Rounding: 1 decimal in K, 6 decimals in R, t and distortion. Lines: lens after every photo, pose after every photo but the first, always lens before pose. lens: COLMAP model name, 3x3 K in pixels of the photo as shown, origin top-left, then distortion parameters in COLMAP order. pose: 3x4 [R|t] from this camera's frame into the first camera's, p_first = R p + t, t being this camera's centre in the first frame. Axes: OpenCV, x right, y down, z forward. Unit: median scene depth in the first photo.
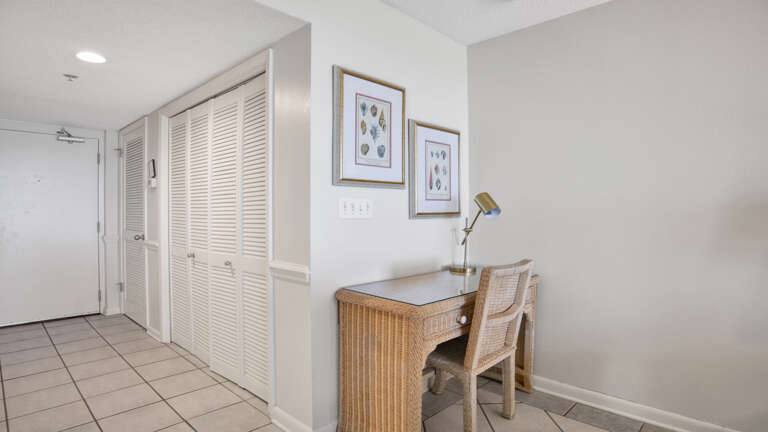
lens RADIAL K [[407.3, 0, 389.4], [0, 407.3, 216.3], [0, 0, 1]] dist [-0.058138, 0.012443]
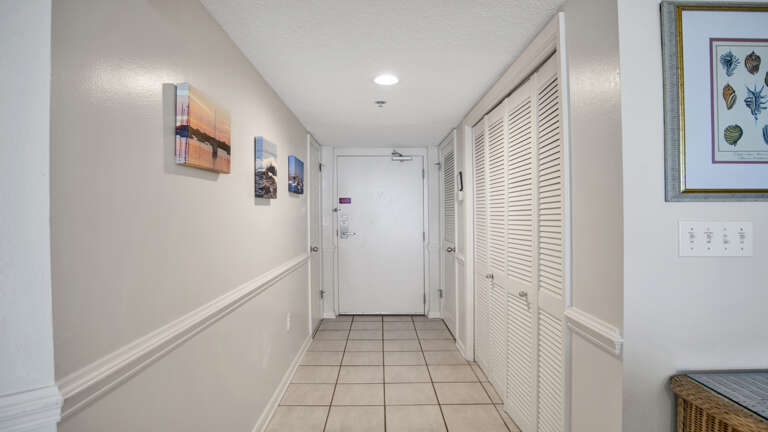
lens RADIAL K [[407.3, 0, 378.1], [0, 407.3, 212.1], [0, 0, 1]] dist [-0.058138, 0.012443]
pose [[0.684808, -0.003633, -0.728715, -0.002962], [-0.008658, 0.999876, -0.013121, -0.039165], [0.728673, 0.015295, 0.684691, 0.229367]]
